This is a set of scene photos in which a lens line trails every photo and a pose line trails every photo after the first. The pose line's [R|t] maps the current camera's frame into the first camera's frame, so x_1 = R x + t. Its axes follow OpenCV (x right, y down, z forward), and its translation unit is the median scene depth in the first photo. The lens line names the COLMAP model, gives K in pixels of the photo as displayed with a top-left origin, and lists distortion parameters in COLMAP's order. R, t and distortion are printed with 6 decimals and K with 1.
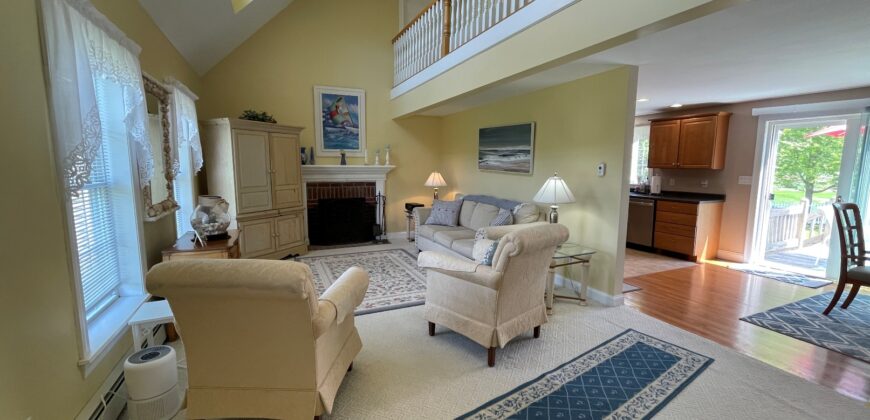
lens RADIAL K [[353.3, 0, 435.0], [0, 353.3, 210.0], [0, 0, 1]] dist [0.000794, 0.000072]
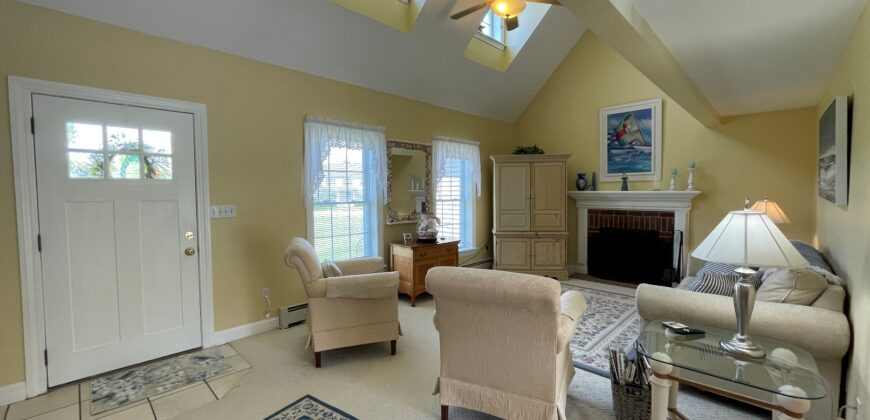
lens RADIAL K [[353.3, 0, 435.0], [0, 353.3, 210.0], [0, 0, 1]] dist [0.000794, 0.000072]
pose [[0.370605, 0.040928, -0.927888, 0.379912], [-0.111579, 0.993755, -0.000732, -0.027356], [0.922064, 0.103804, 0.372857, 0.250081]]
